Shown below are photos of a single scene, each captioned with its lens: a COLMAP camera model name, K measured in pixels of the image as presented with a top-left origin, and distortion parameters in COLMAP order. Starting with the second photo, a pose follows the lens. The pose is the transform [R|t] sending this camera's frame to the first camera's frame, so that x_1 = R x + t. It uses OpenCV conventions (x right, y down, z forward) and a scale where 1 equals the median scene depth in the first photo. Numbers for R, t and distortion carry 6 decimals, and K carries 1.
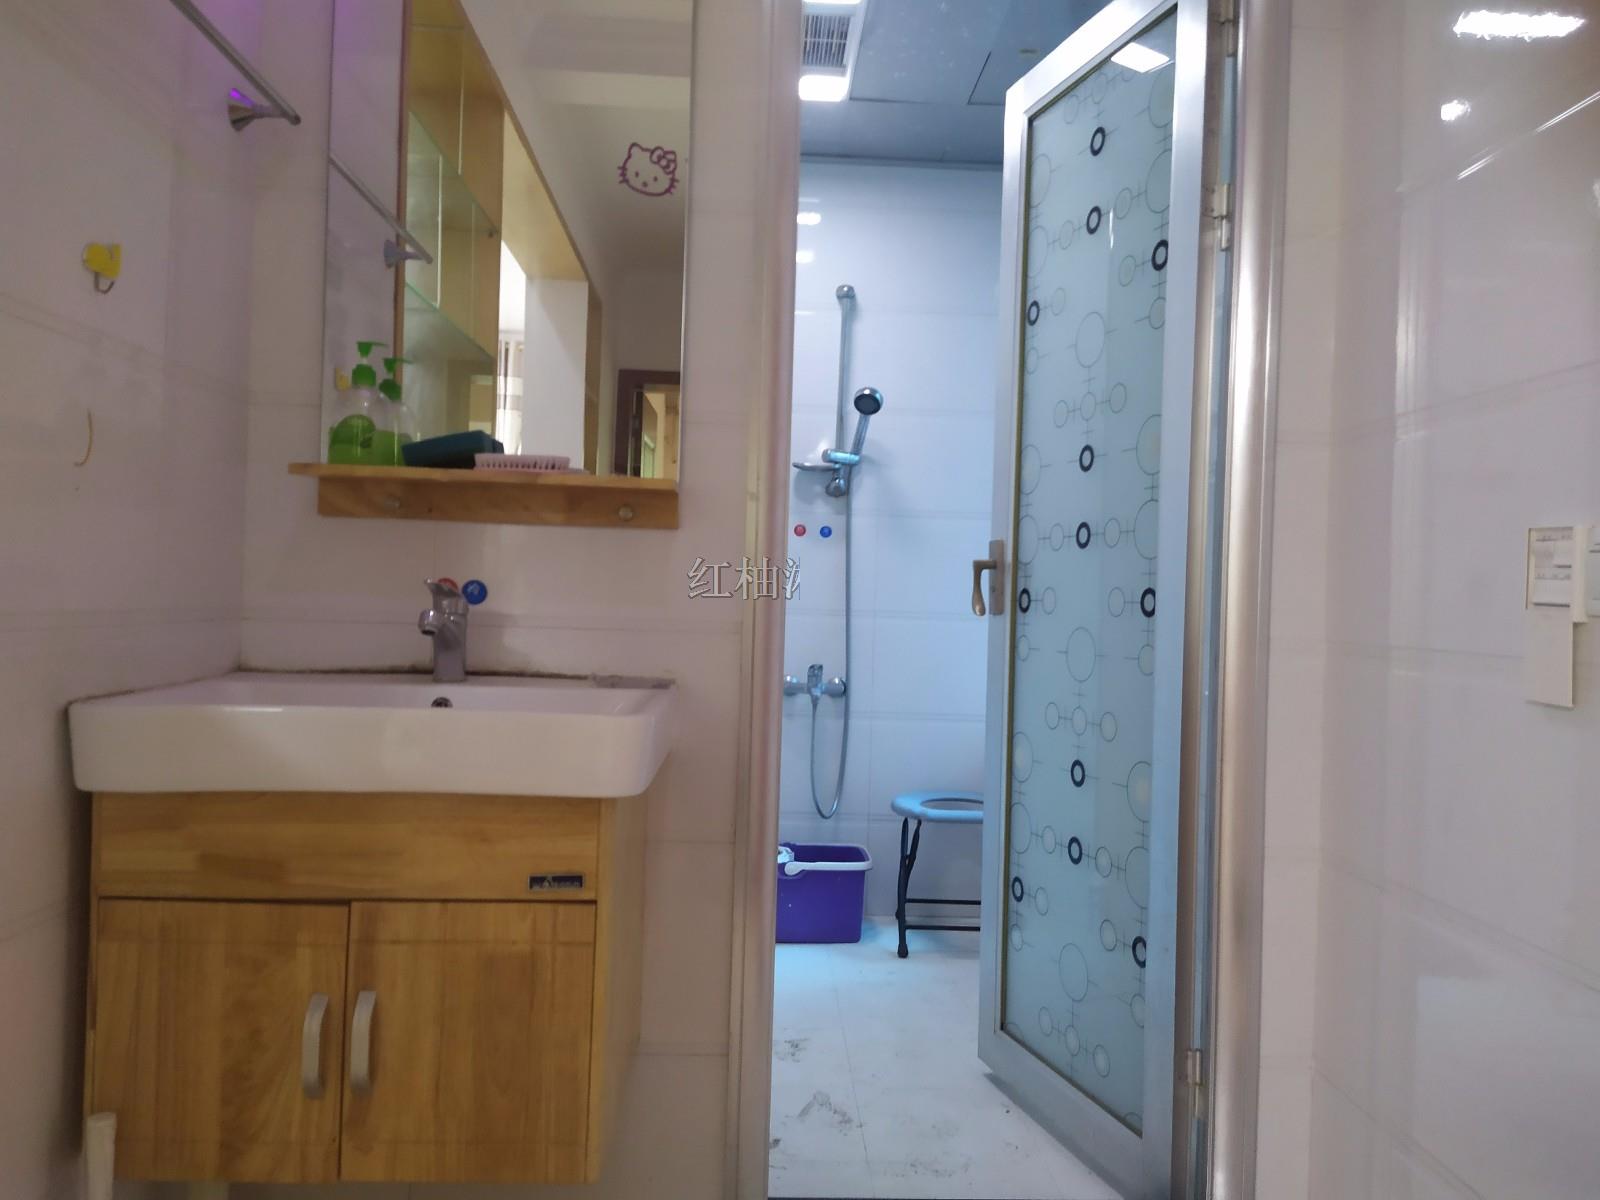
lens RADIAL K [[1183.9, 0, 800.0], [0, 1183.9, 600.0], [0, 0, 1]] dist [0.105809, -0.181779]
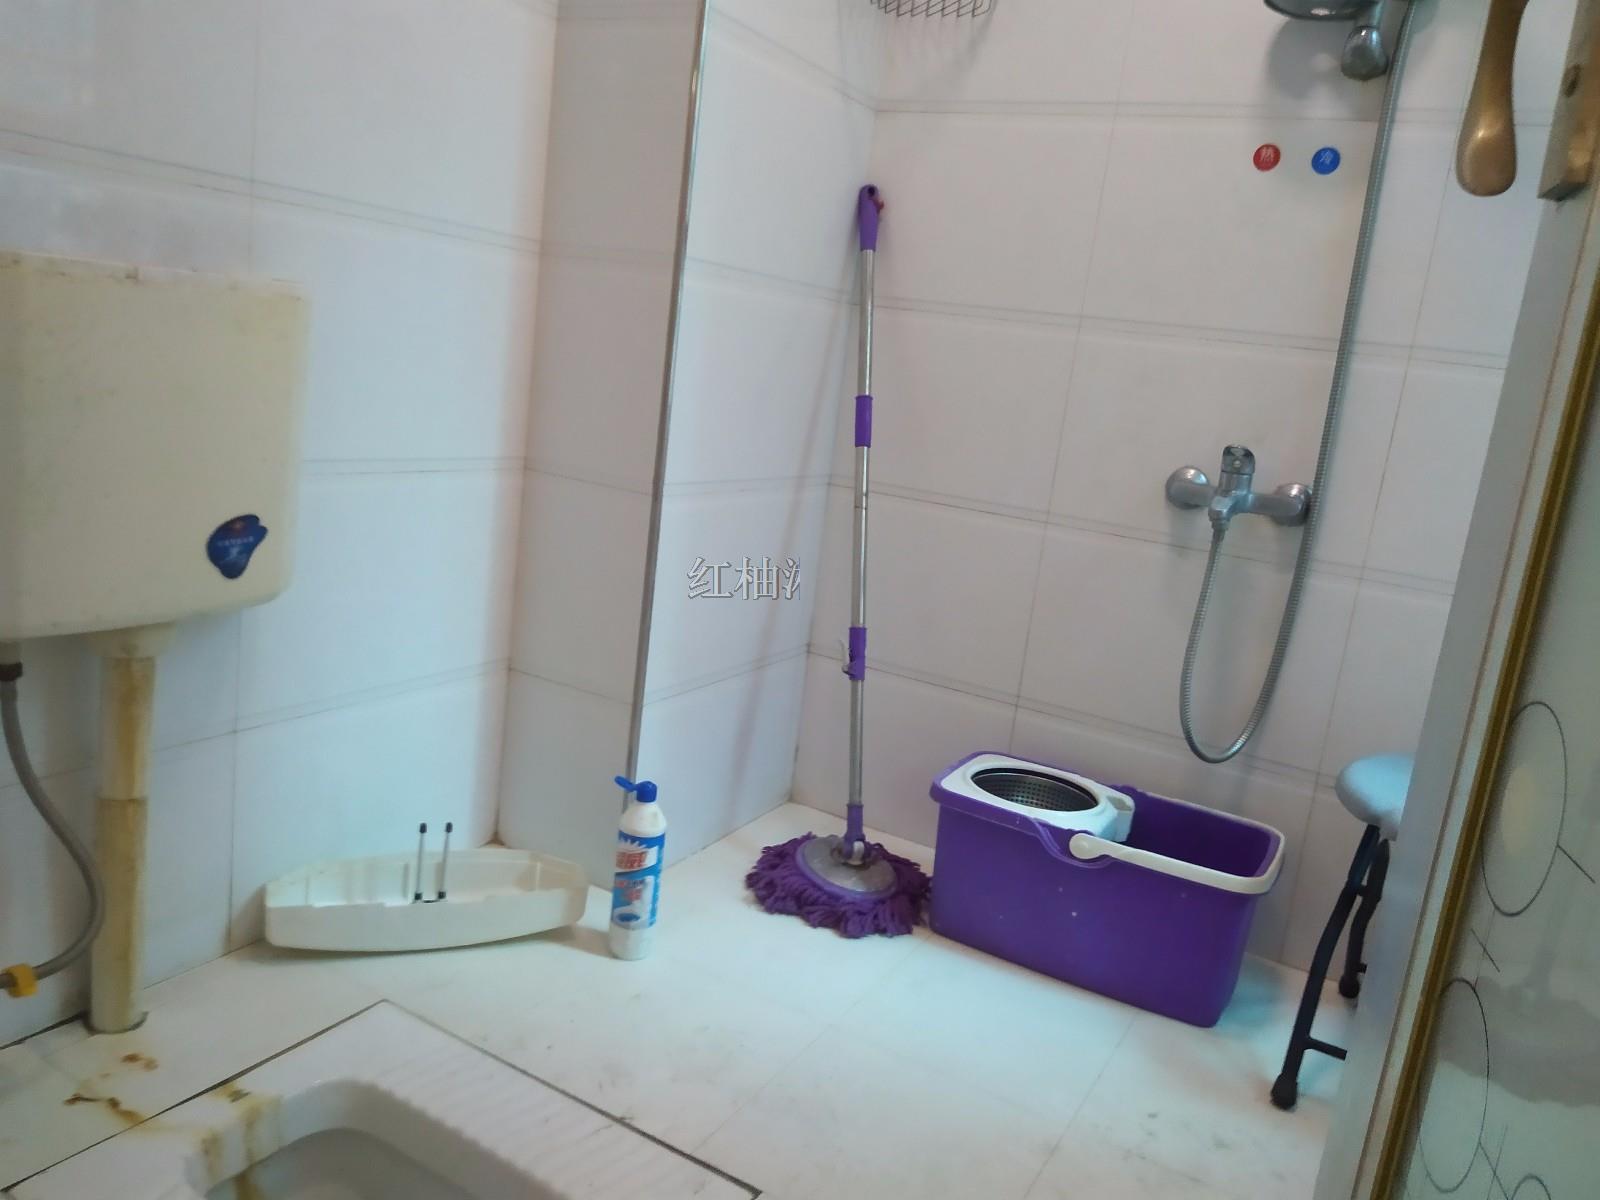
lens RADIAL K [[1183.9, 0, 800.0], [0, 1183.9, 600.0], [0, 0, 1]] dist [0.105809, -0.181779]
pose [[0.843484, 0.180693, -0.505850, 0.115560], [-0.101201, 0.978316, 0.180711, 0.044453], [0.527534, -0.101235, 0.843480, 0.488468]]
